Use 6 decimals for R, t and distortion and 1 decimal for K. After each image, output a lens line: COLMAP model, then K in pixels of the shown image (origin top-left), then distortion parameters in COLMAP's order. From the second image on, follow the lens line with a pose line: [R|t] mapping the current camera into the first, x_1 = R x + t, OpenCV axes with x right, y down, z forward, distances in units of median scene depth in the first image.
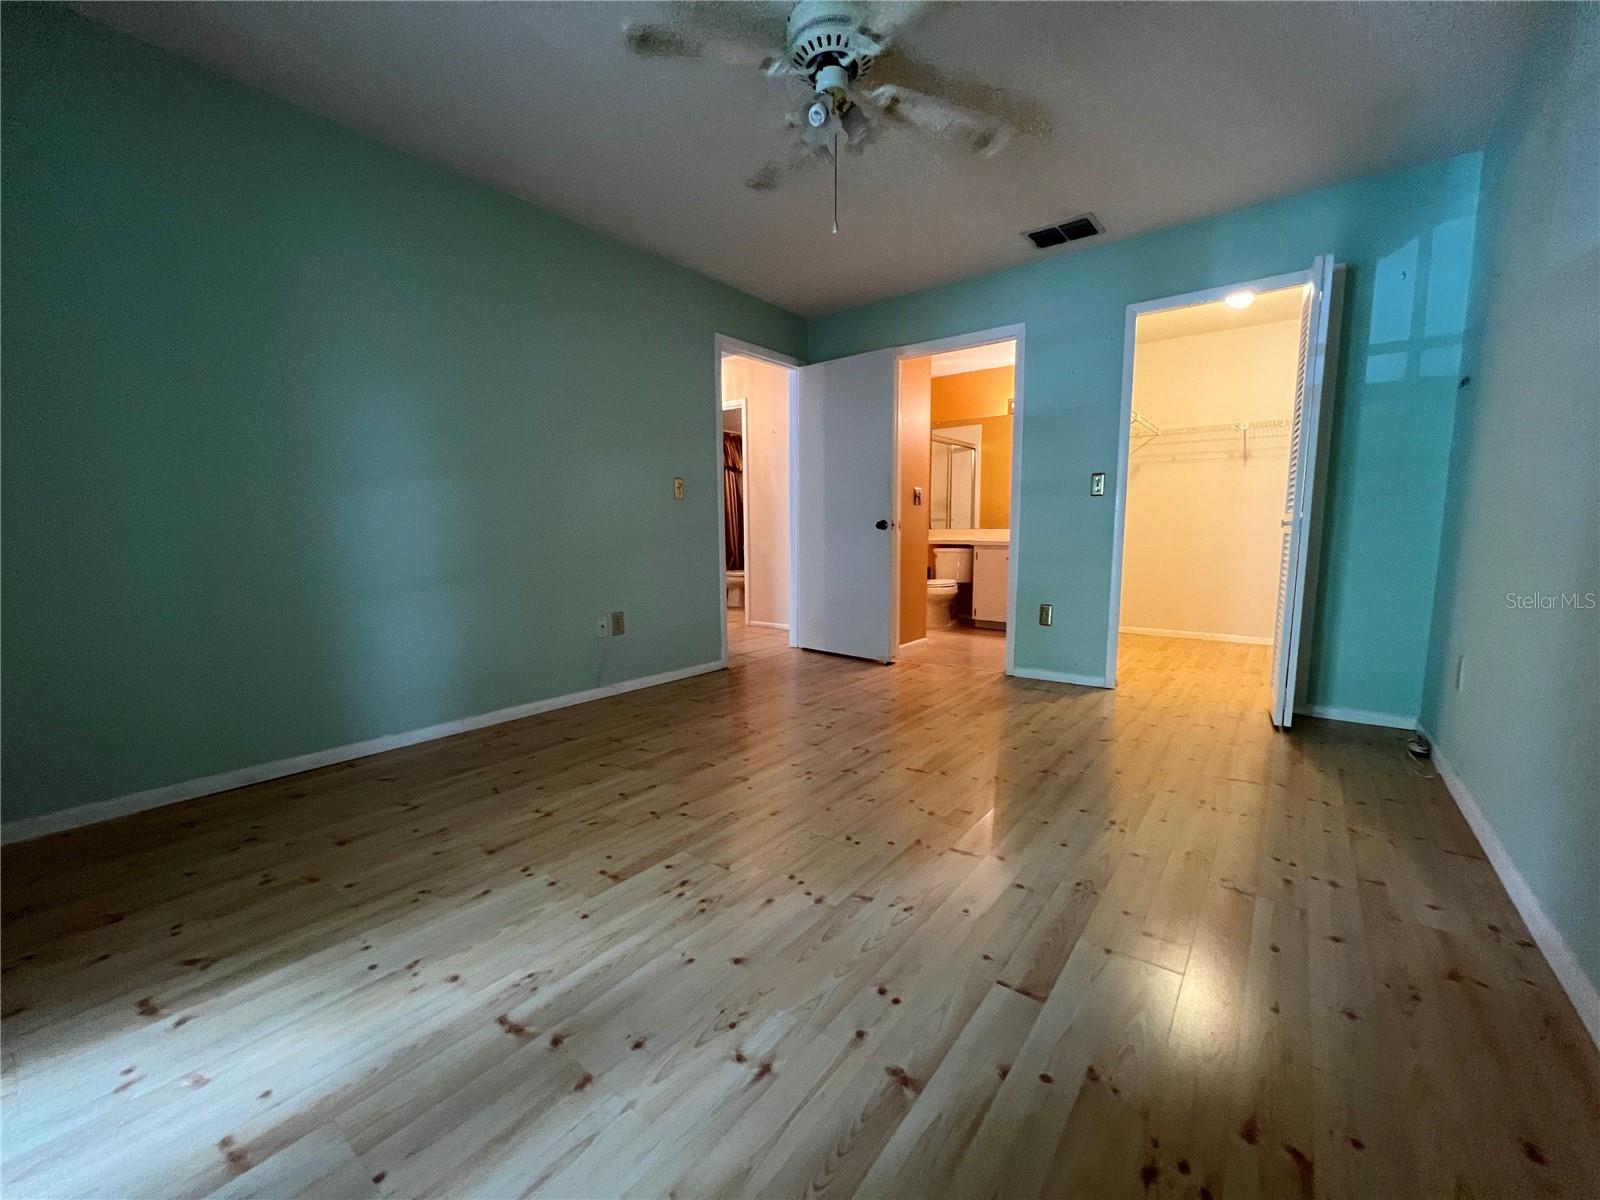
lens RADIAL K [[642.0, 0, 800.0], [0, 642.0, 600.0], [0, 0, 1]] dist [-0.002678, 0.000678]
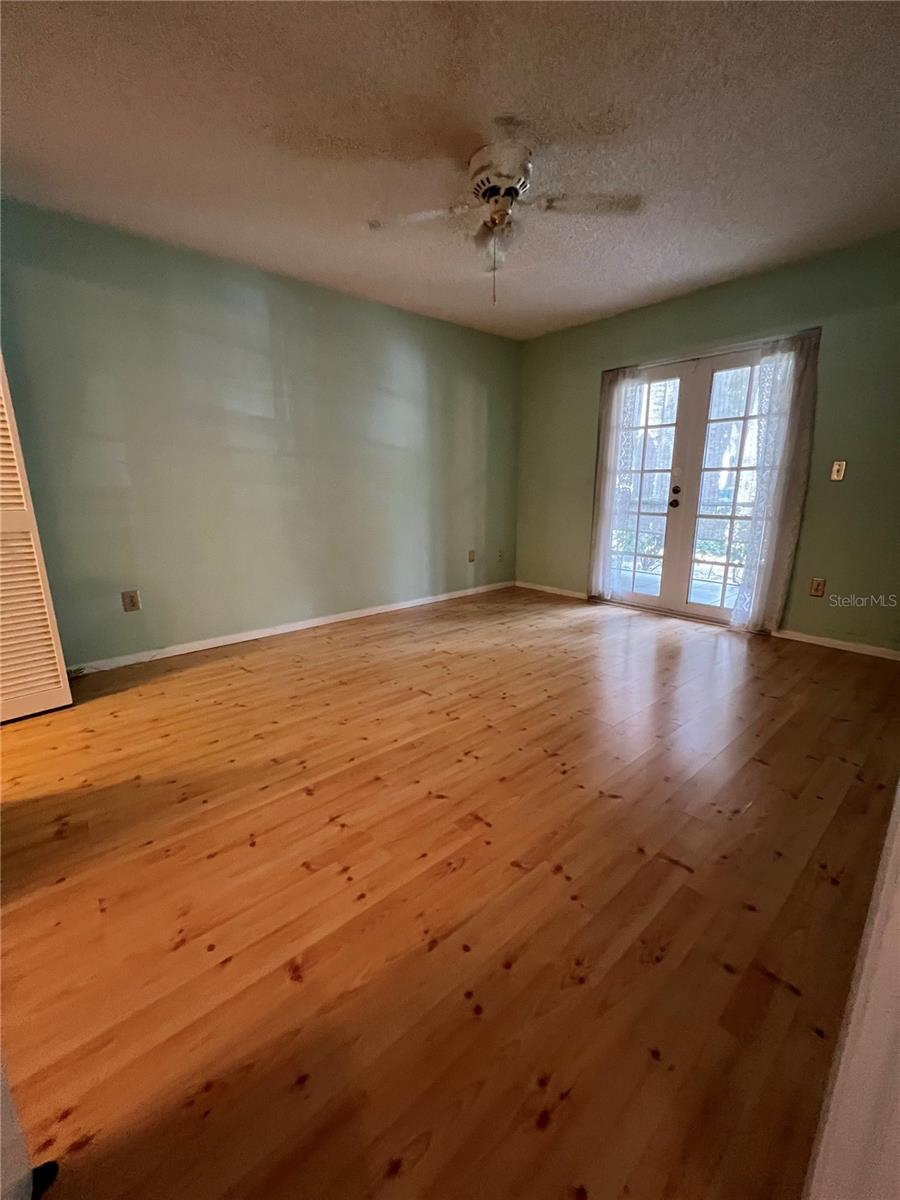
lens RADIAL K [[481.5, 0, 448.2], [0, 481.5, 600.4], [0, 0, 1]] dist [-0.002678, 0.000678]
pose [[-0.979418, -0.036311, 0.198550, -0.065994], [0.033592, 0.940644, 0.337728, -0.278248], [-0.199028, 0.337446, -0.920064, 1.894305]]
